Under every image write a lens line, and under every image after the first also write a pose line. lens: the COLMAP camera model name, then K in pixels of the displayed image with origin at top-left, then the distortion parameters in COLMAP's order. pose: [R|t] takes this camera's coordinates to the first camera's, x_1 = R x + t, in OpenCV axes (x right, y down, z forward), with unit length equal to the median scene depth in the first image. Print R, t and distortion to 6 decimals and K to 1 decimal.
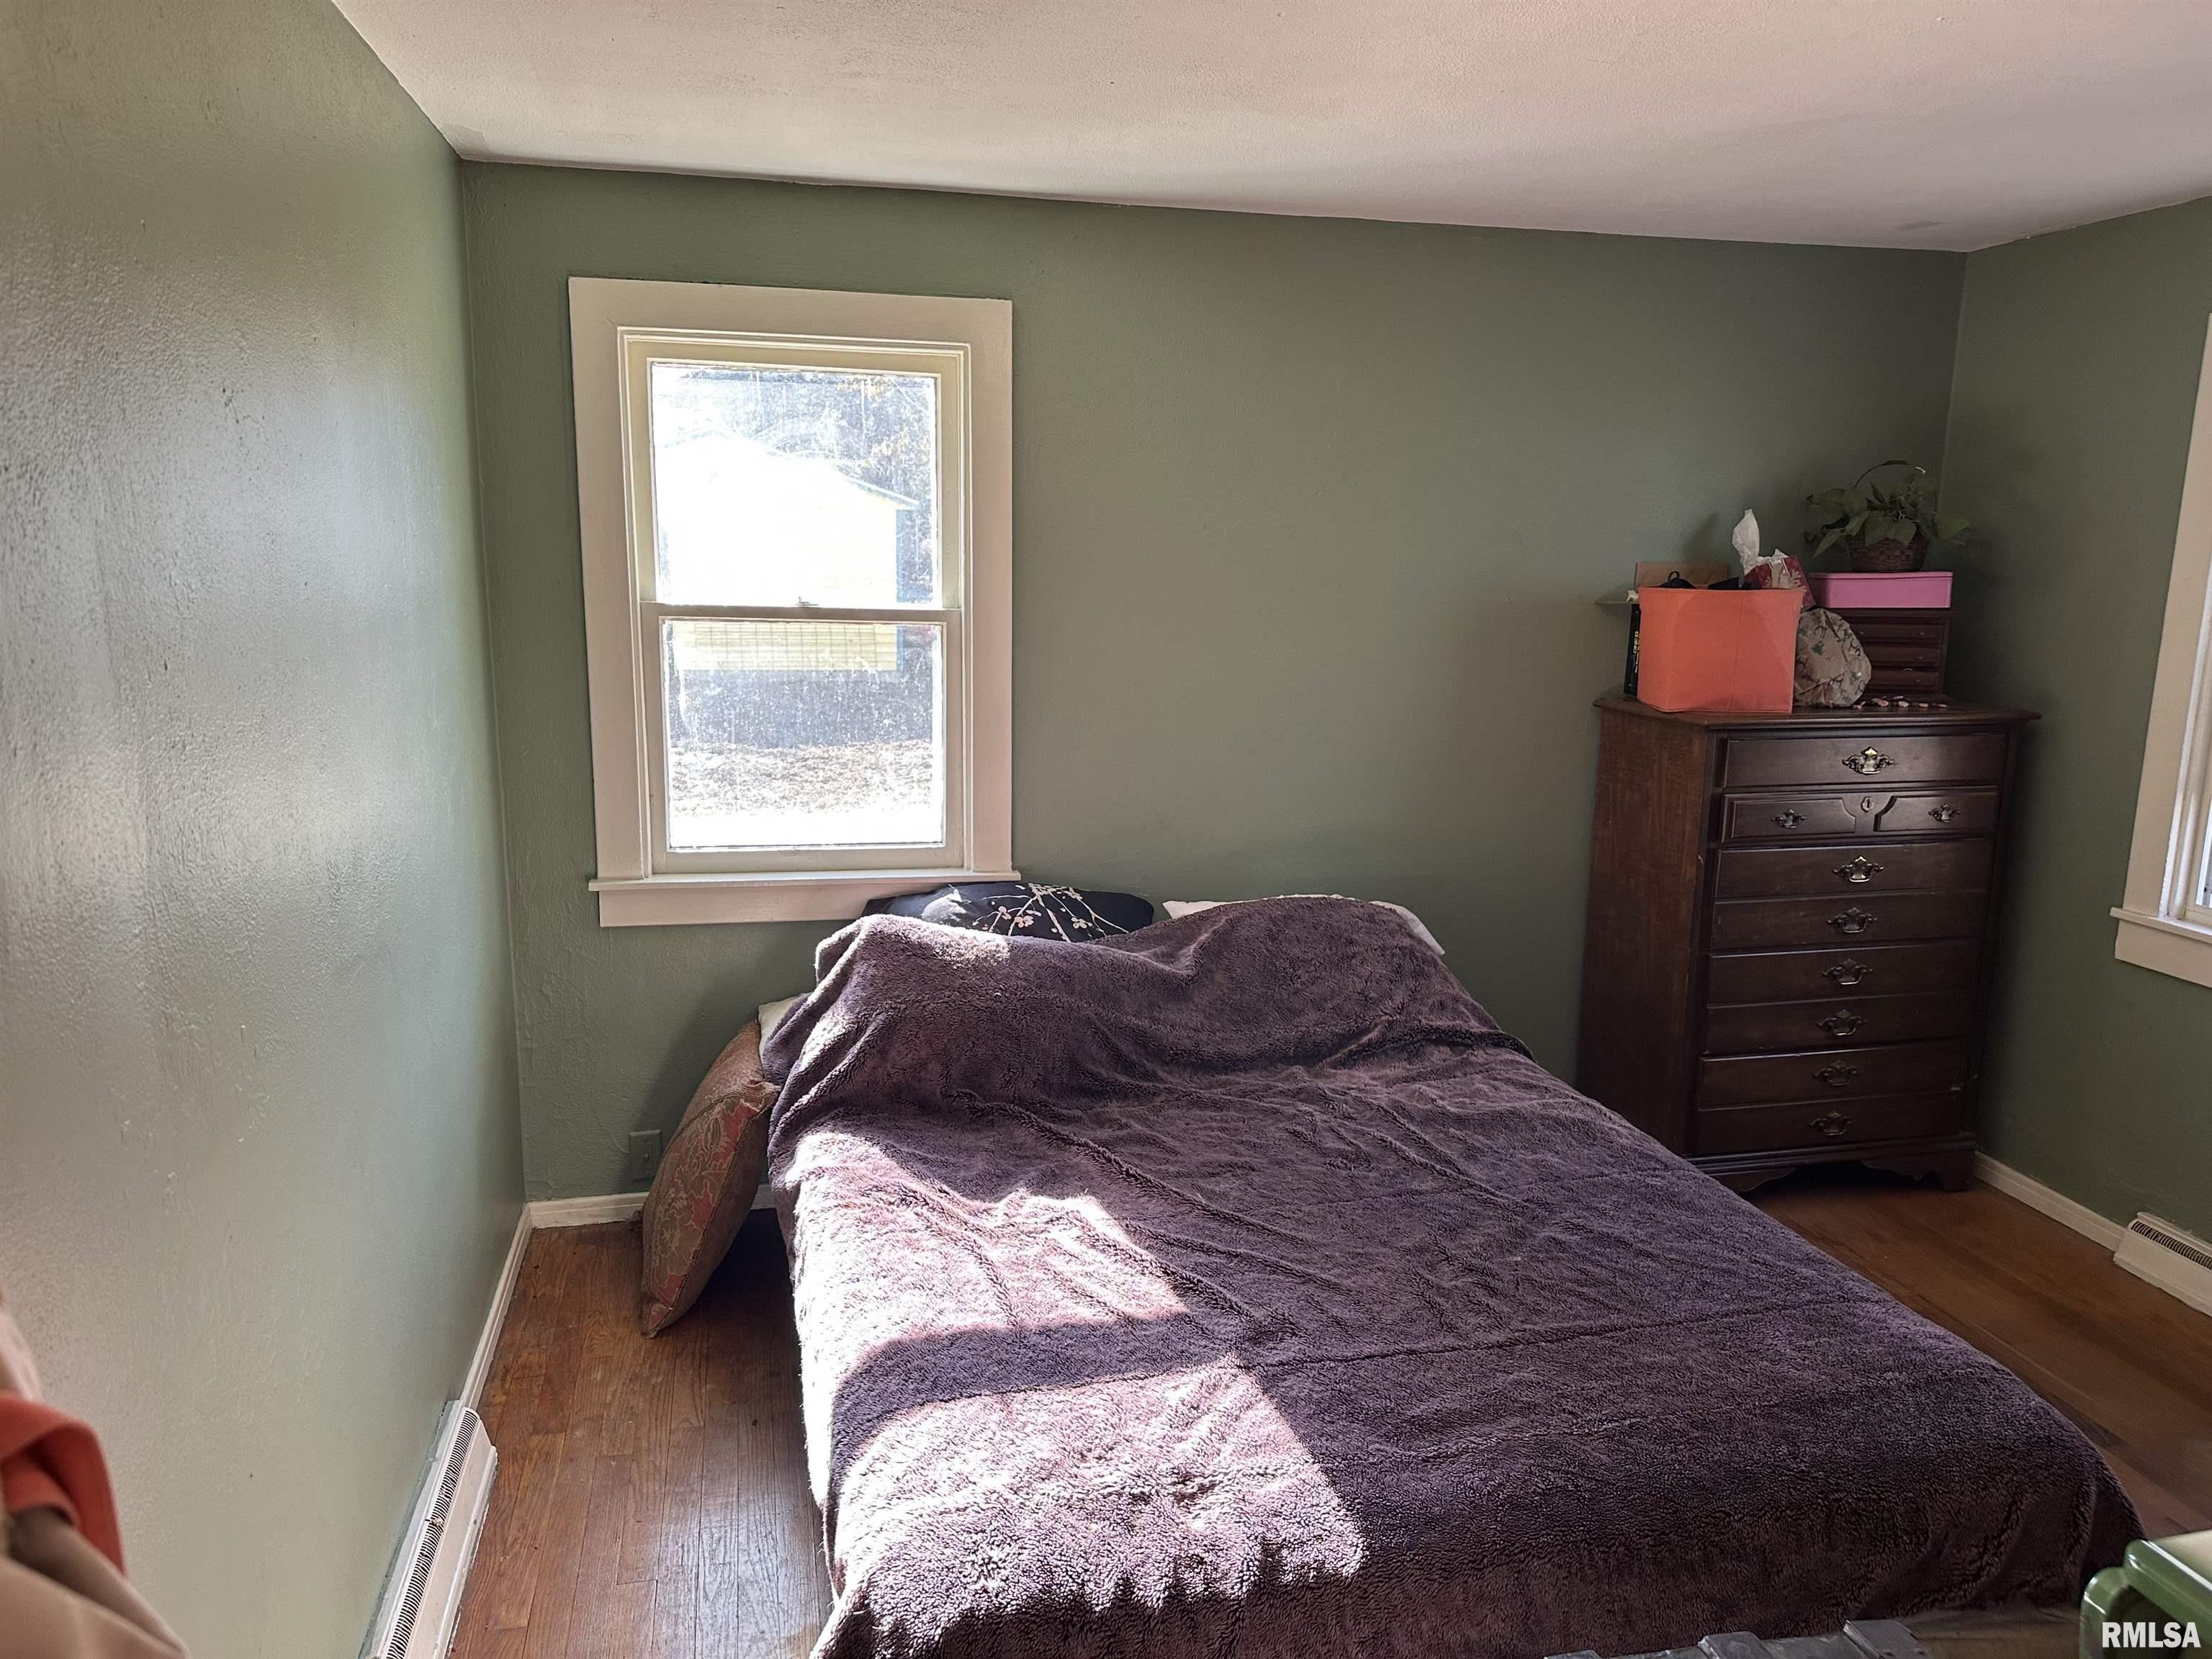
lens RADIAL K [[1548.2, 0, 1079.2], [0, 1548.2, 836.8], [0, 0, 1]] dist [0.044217, -0.049403]
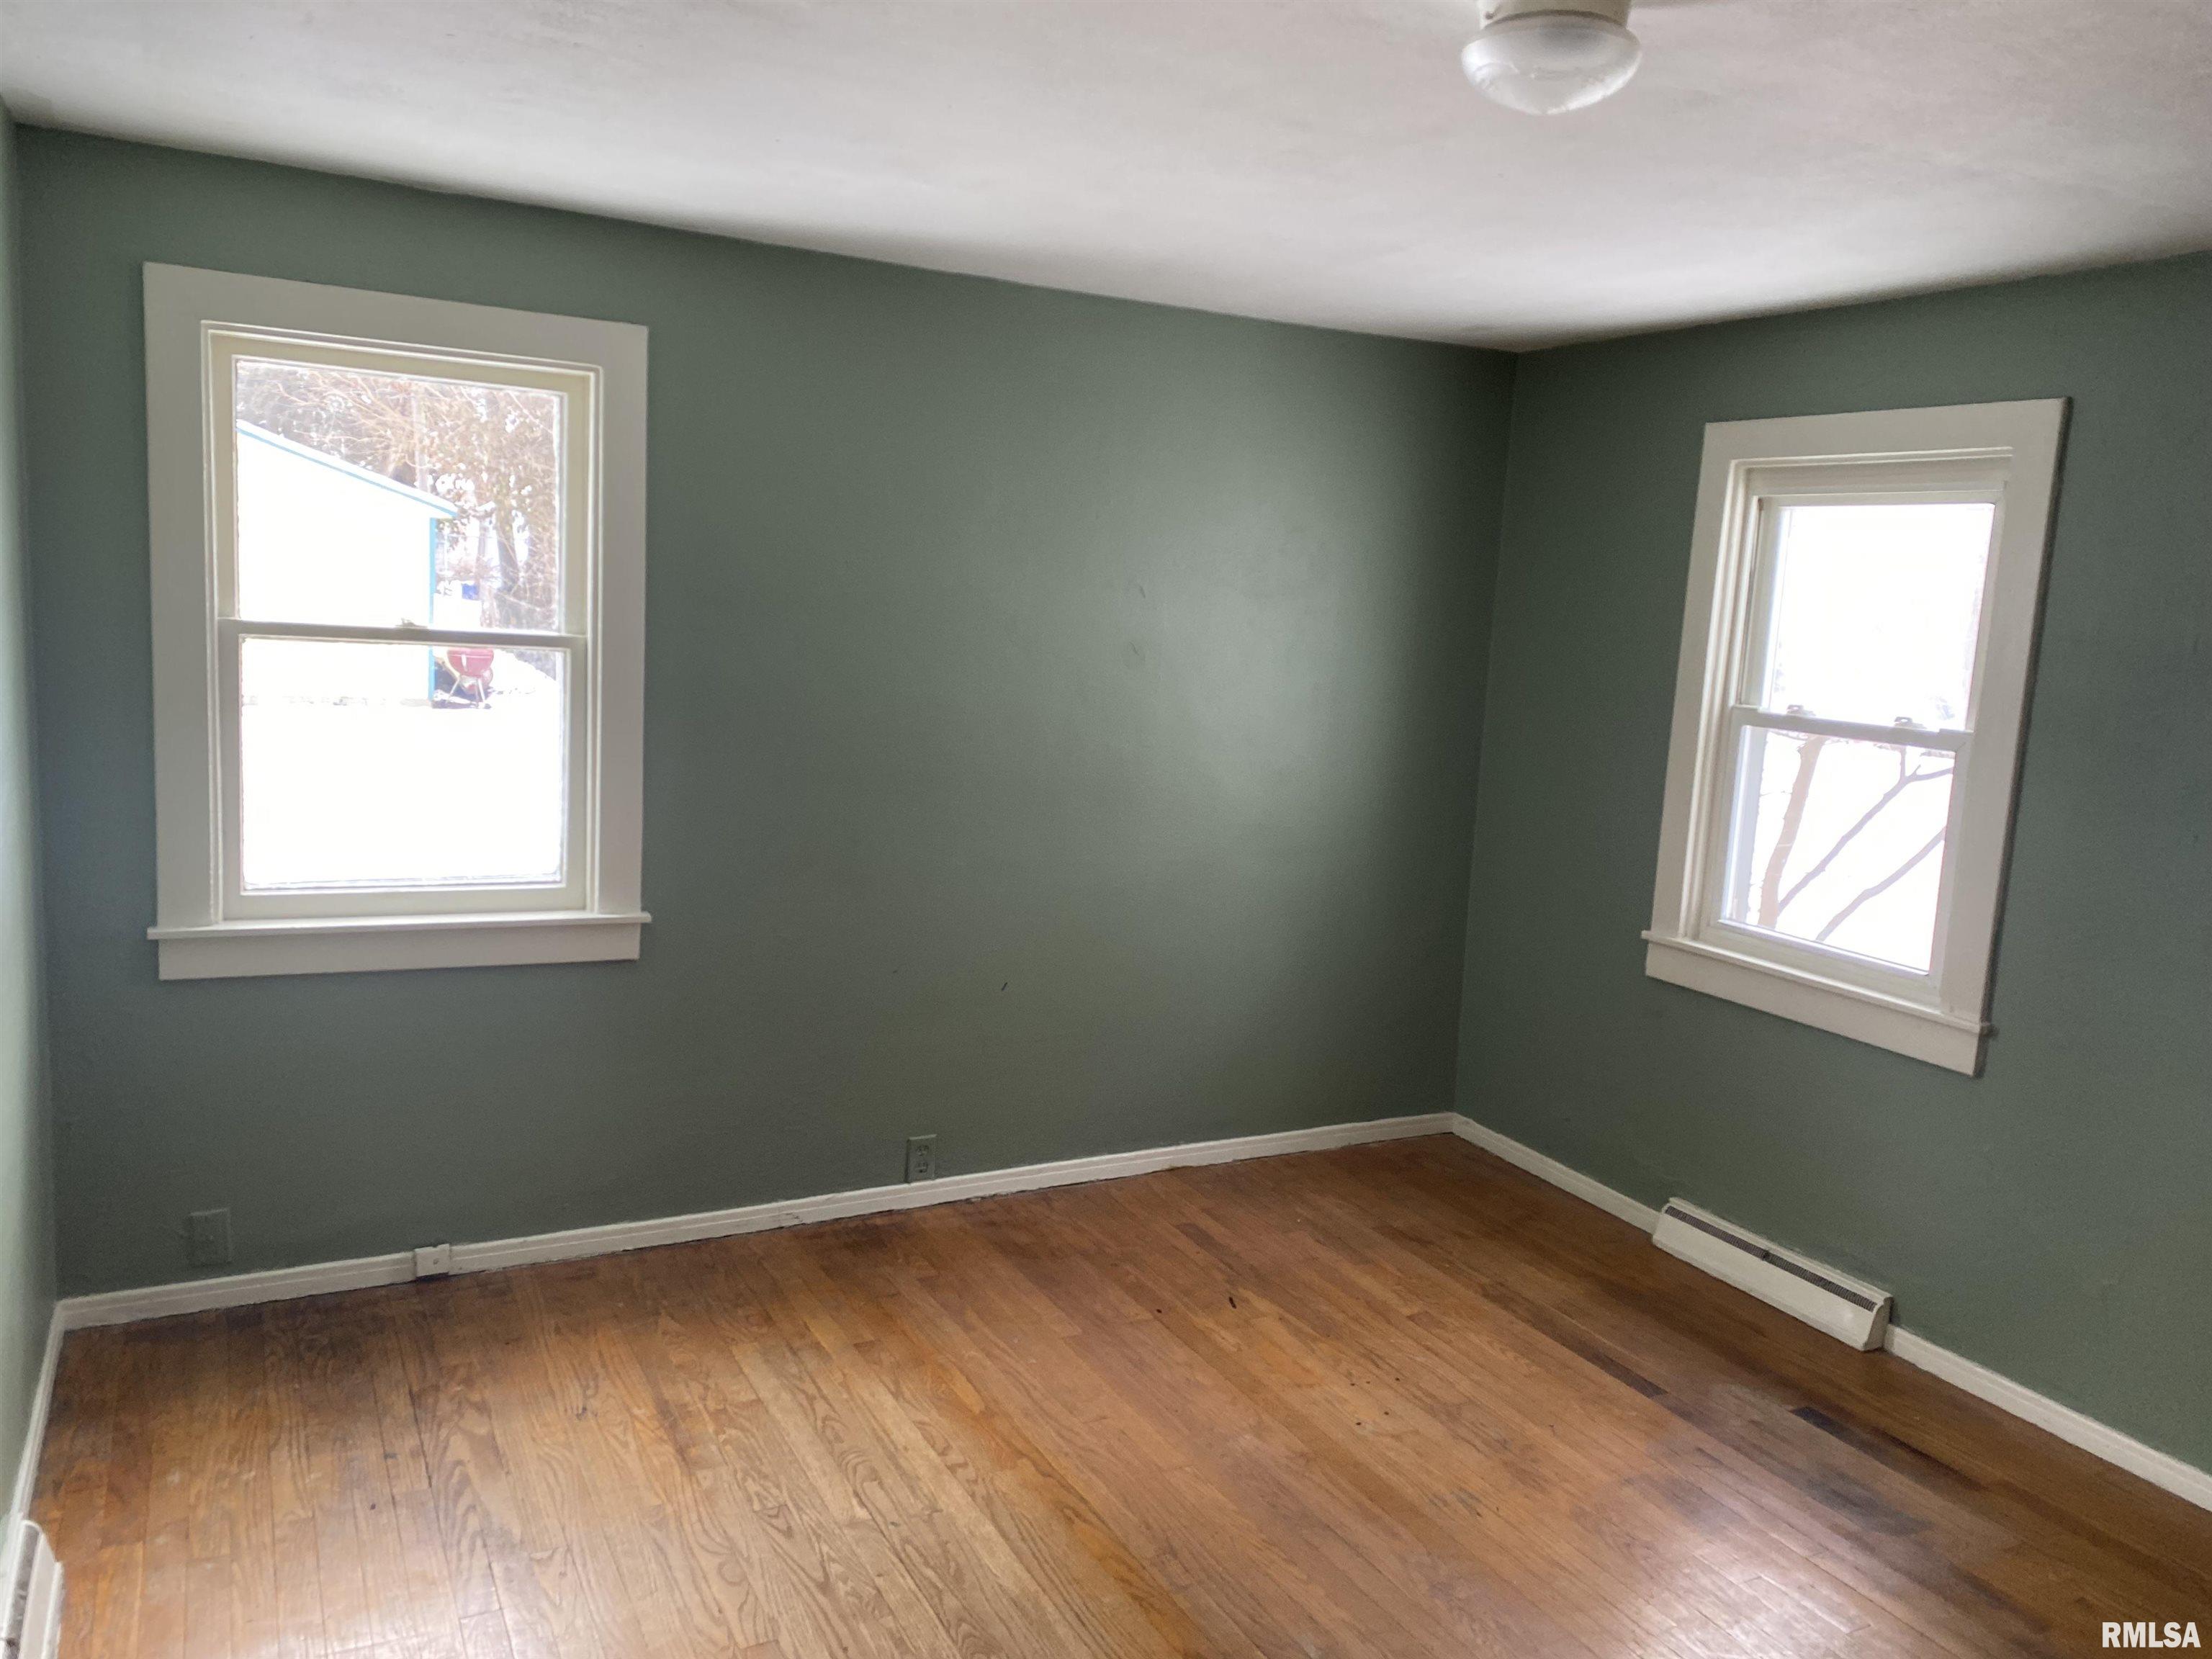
lens RADIAL K [[1685.8, 0, 1107.7], [0, 1685.8, 810.5], [0, 0, 1]] dist [0.040273, -0.025344]
pose [[0.962427, 0.004062, 0.271511, -0.054419], [0.008982, 0.998865, -0.046785, 0.012358], [-0.271392, 0.047466, 0.961298, -0.091752]]
